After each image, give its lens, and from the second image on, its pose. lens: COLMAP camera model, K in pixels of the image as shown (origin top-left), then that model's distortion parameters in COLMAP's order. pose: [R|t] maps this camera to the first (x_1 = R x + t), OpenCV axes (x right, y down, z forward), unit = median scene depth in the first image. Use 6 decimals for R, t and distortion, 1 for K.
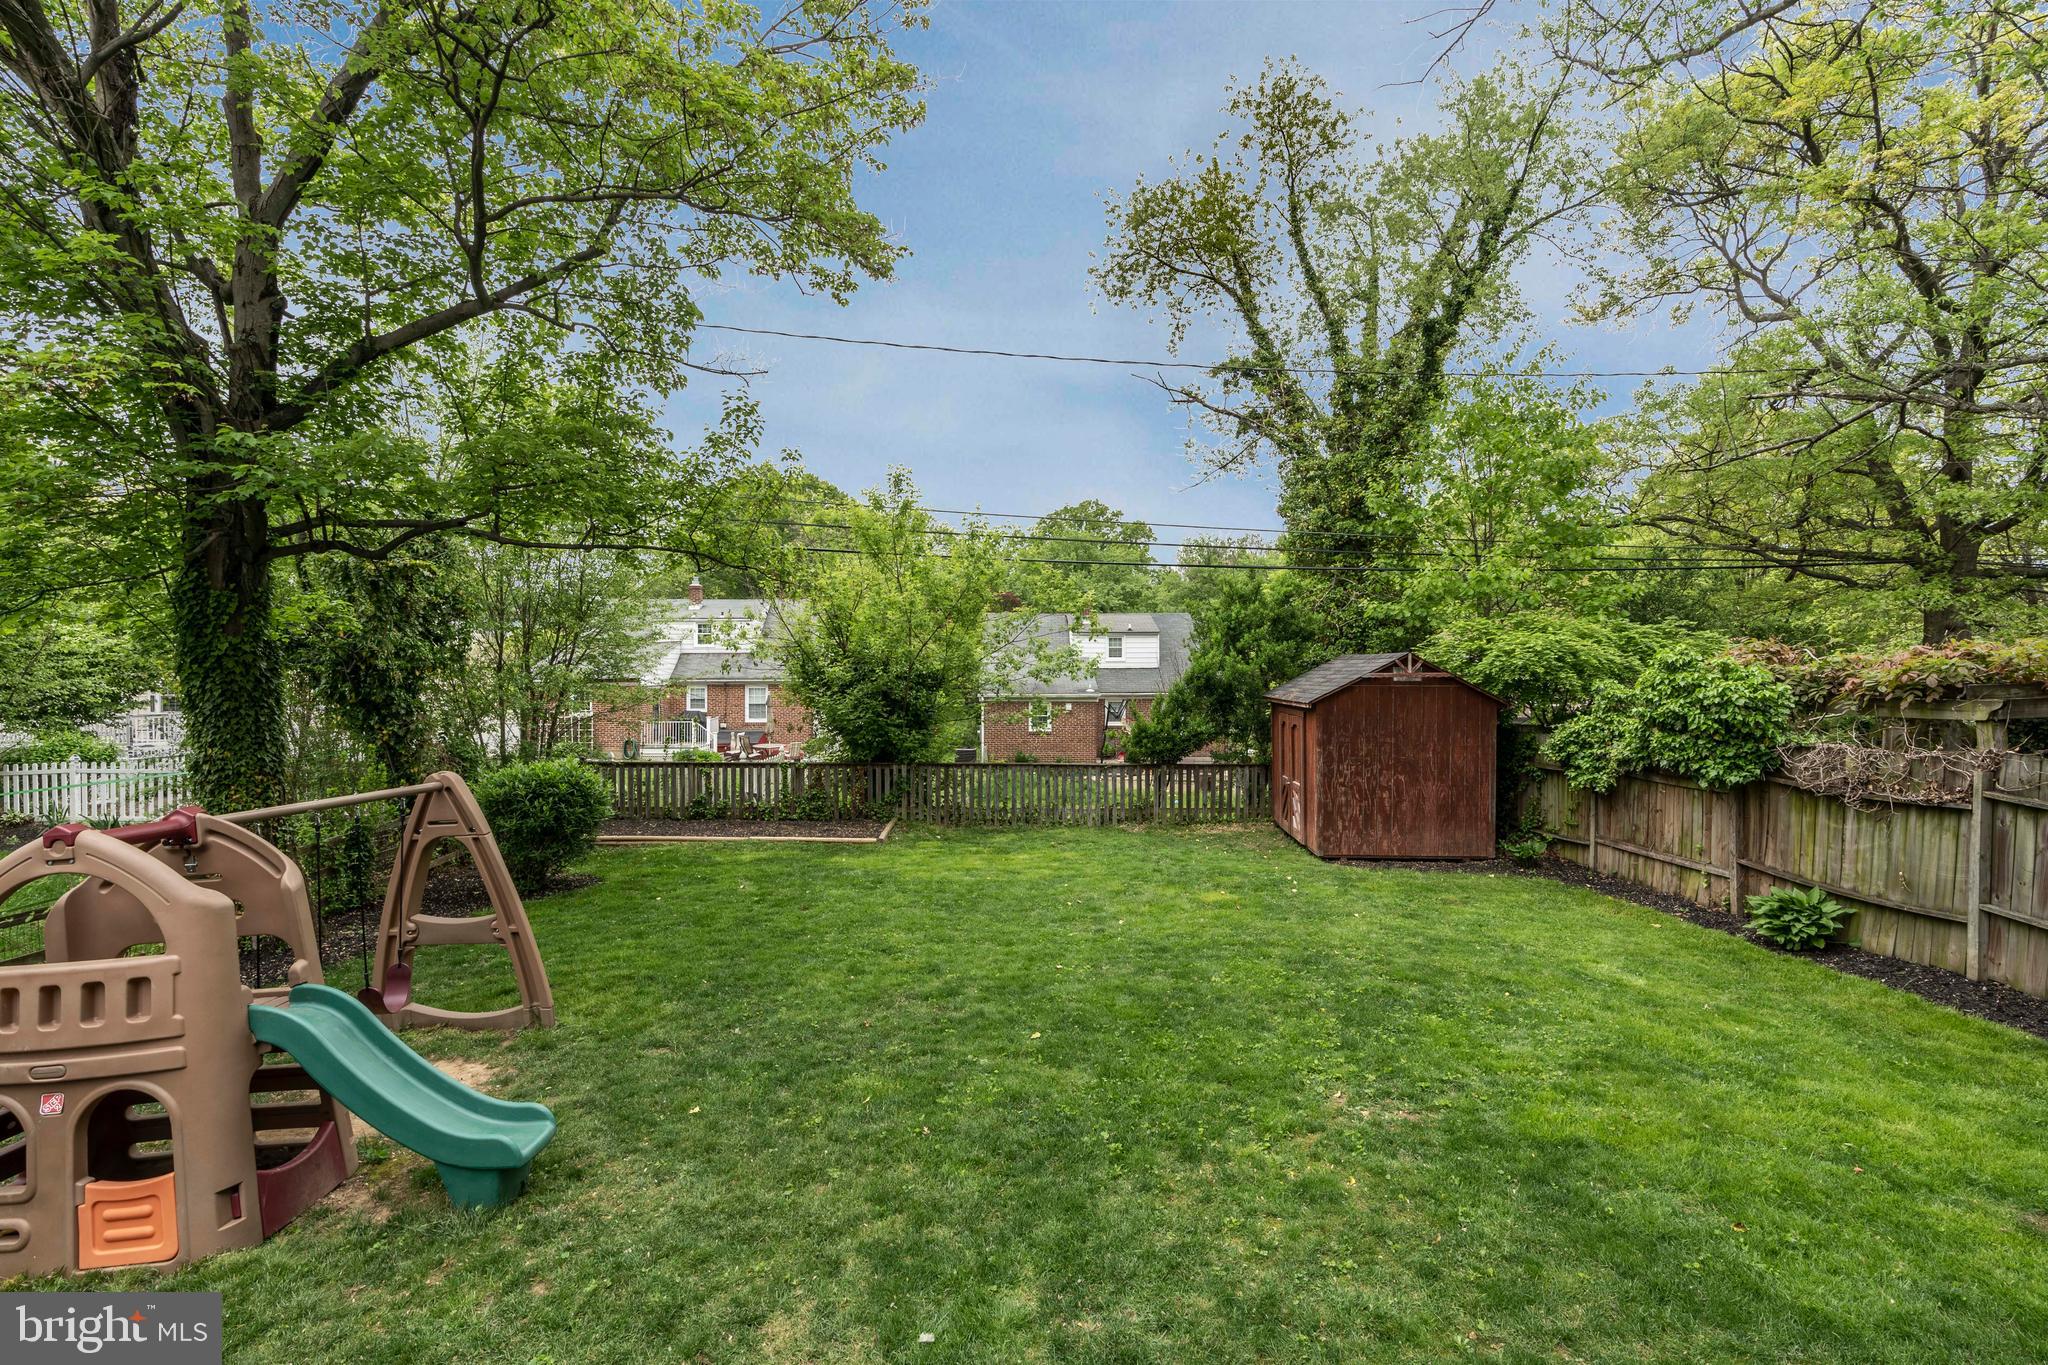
lens RADIAL K [[928.2, 0, 1027.2], [0, 928.2, 680.6], [0, 0, 1]] dist [-0.005054, 0.001266]
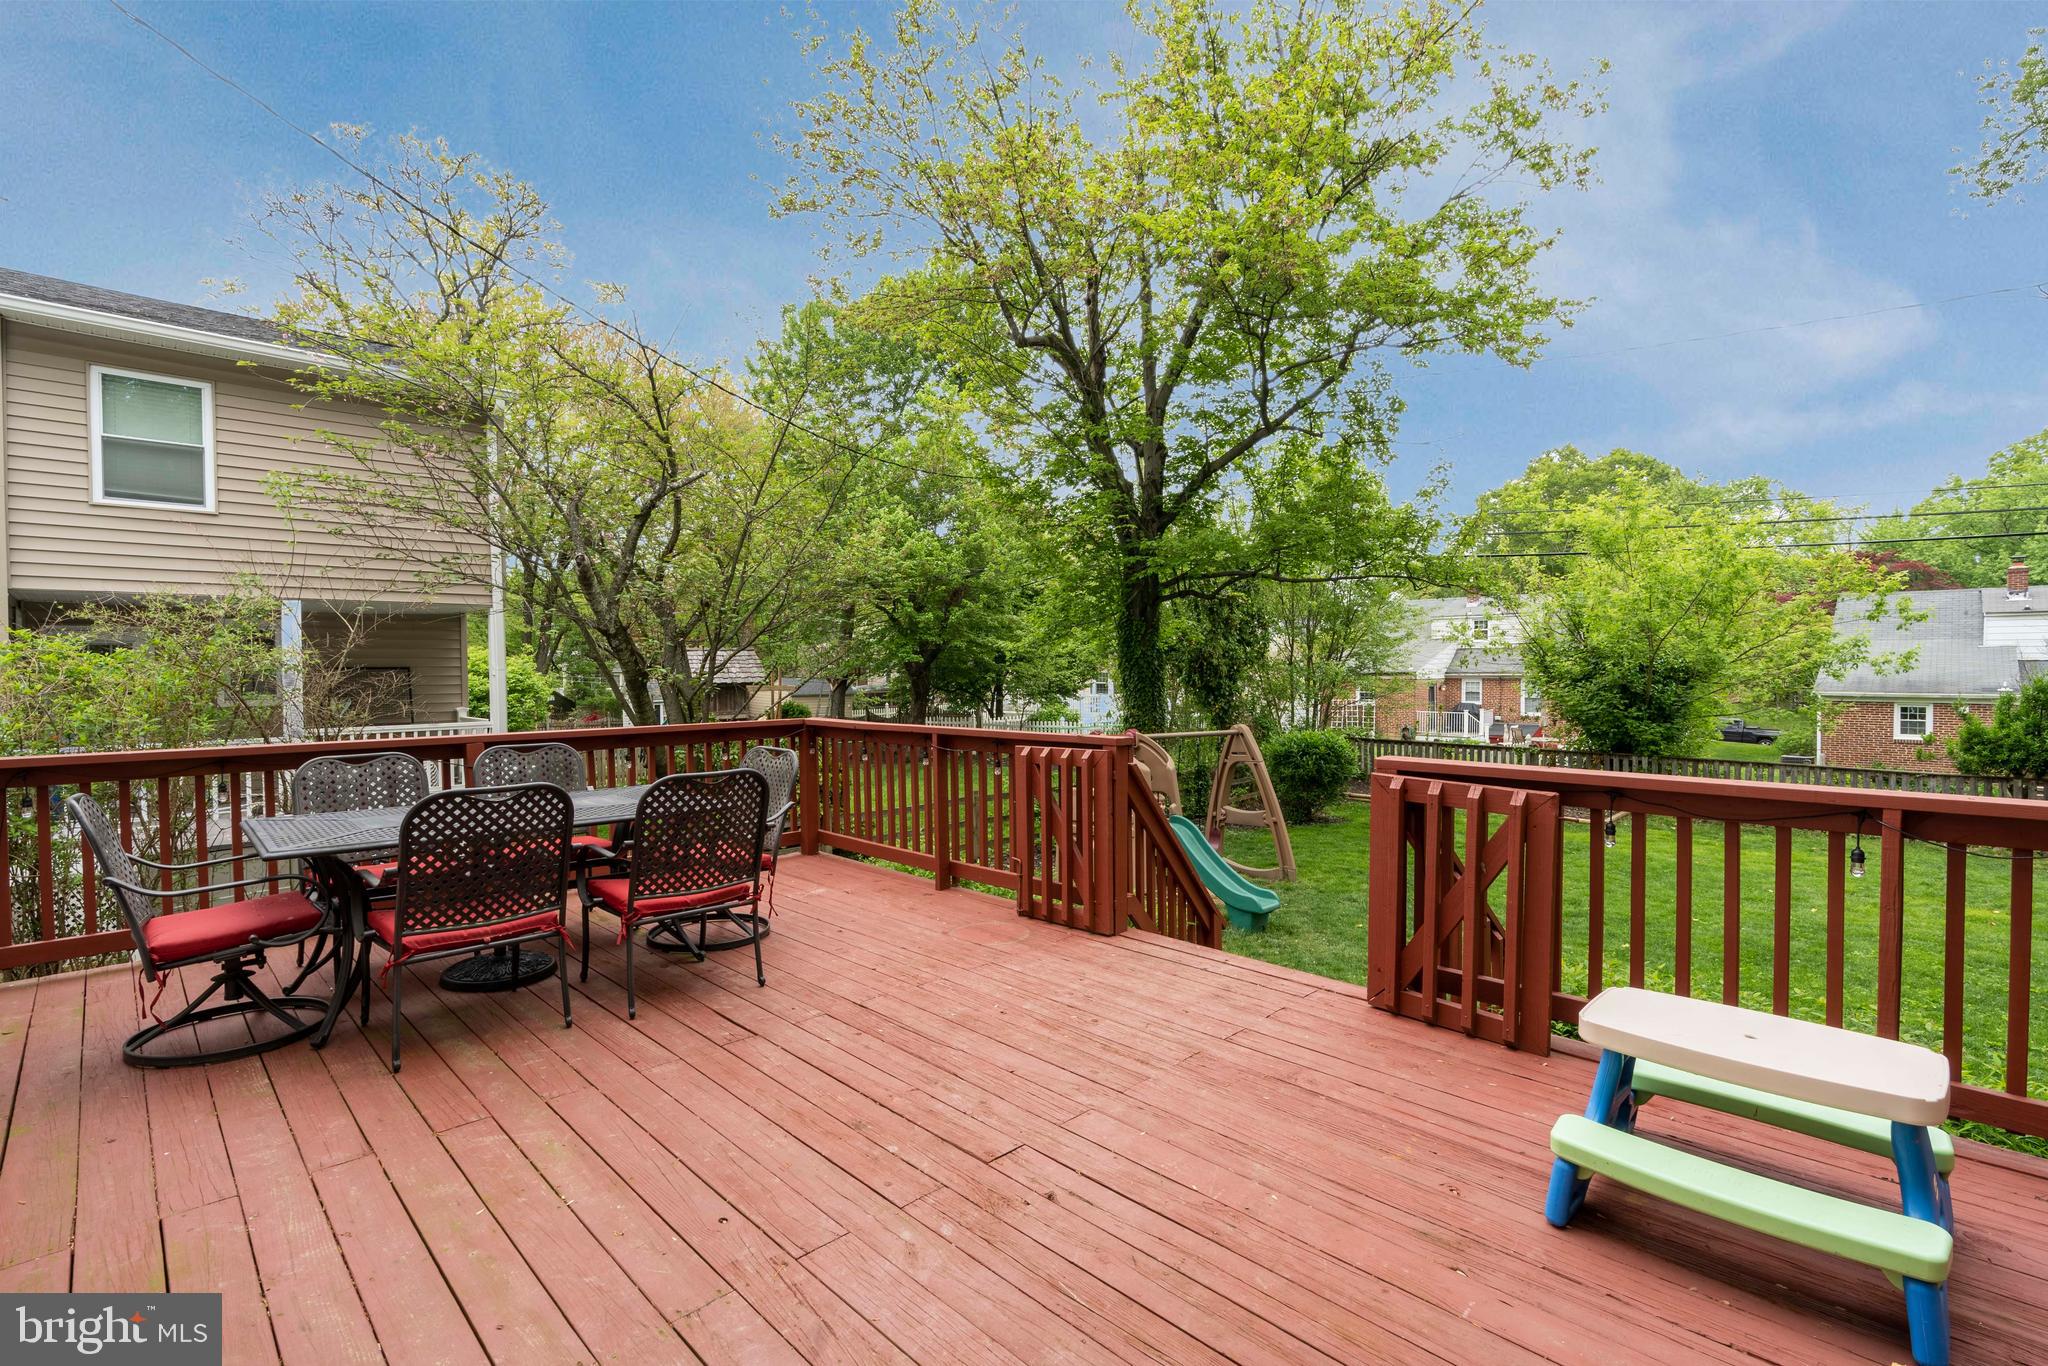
lens RADIAL K [[928.2, 0, 1027.2], [0, 928.2, 681.1], [0, 0, 1]] dist [-0.005054, 0.001266]
pose [[0.683666, 0.009604, -0.729732, 0.164137], [-0.005013, 0.999952, 0.008464, 0.002401], [0.729778, -0.002129, 0.683681, -0.214719]]
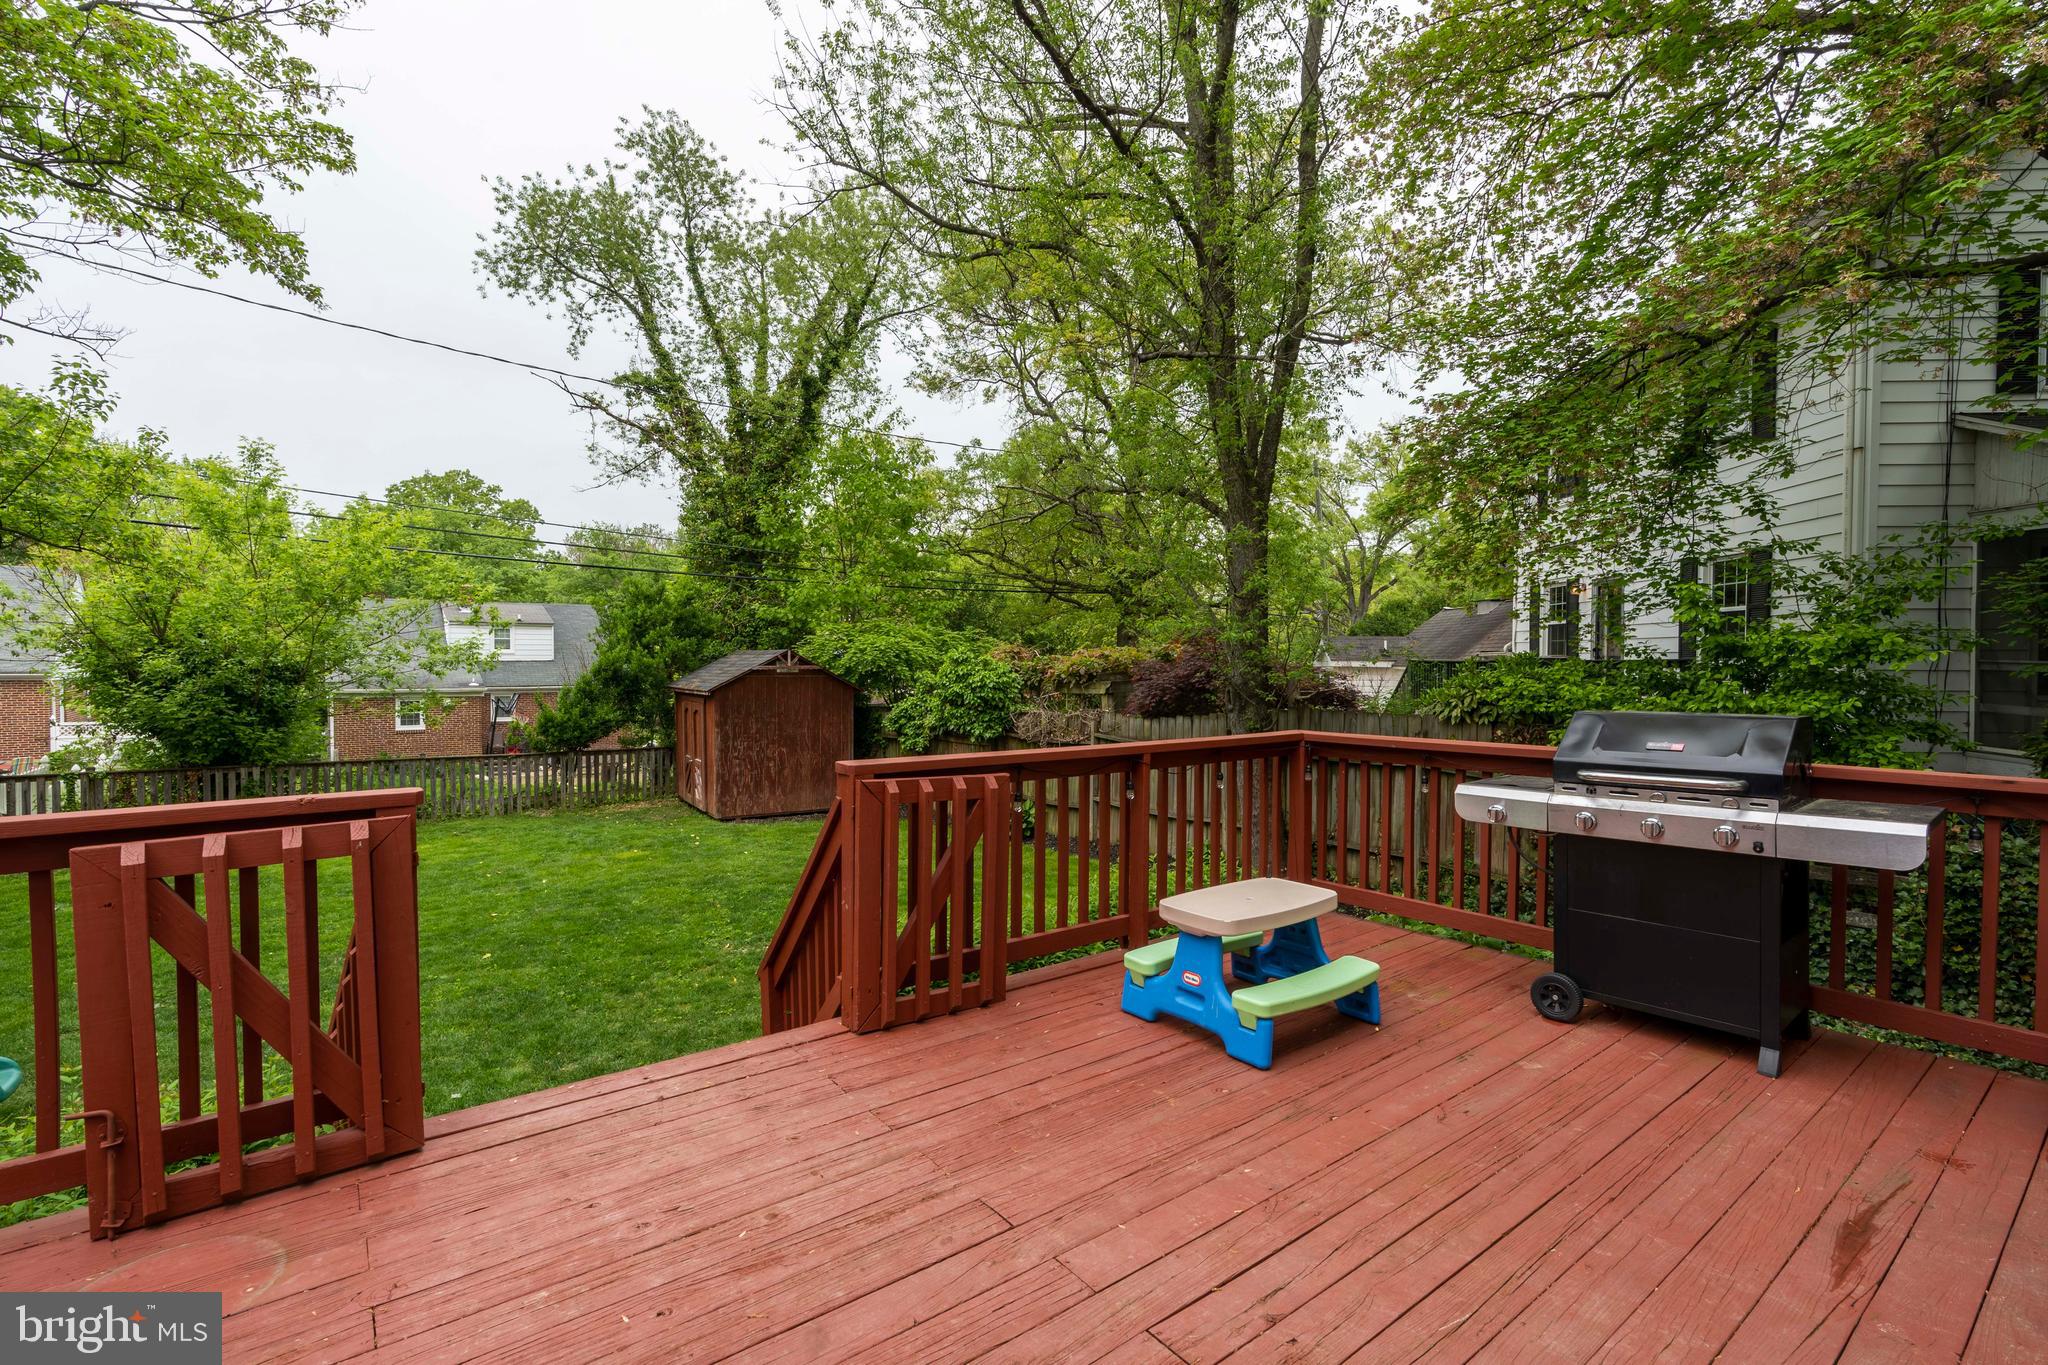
lens RADIAL K [[925.7, 0, 1024.0], [0, 925.7, 682.5], [0, 0, 1]] dist [-0.003587, -0.000369]
pose [[0.813296, -0.009159, 0.581778, -0.053433], [0.003702, 0.999937, 0.010568, 0.001999], [-0.581839, -0.006442, 0.813279, -0.186730]]
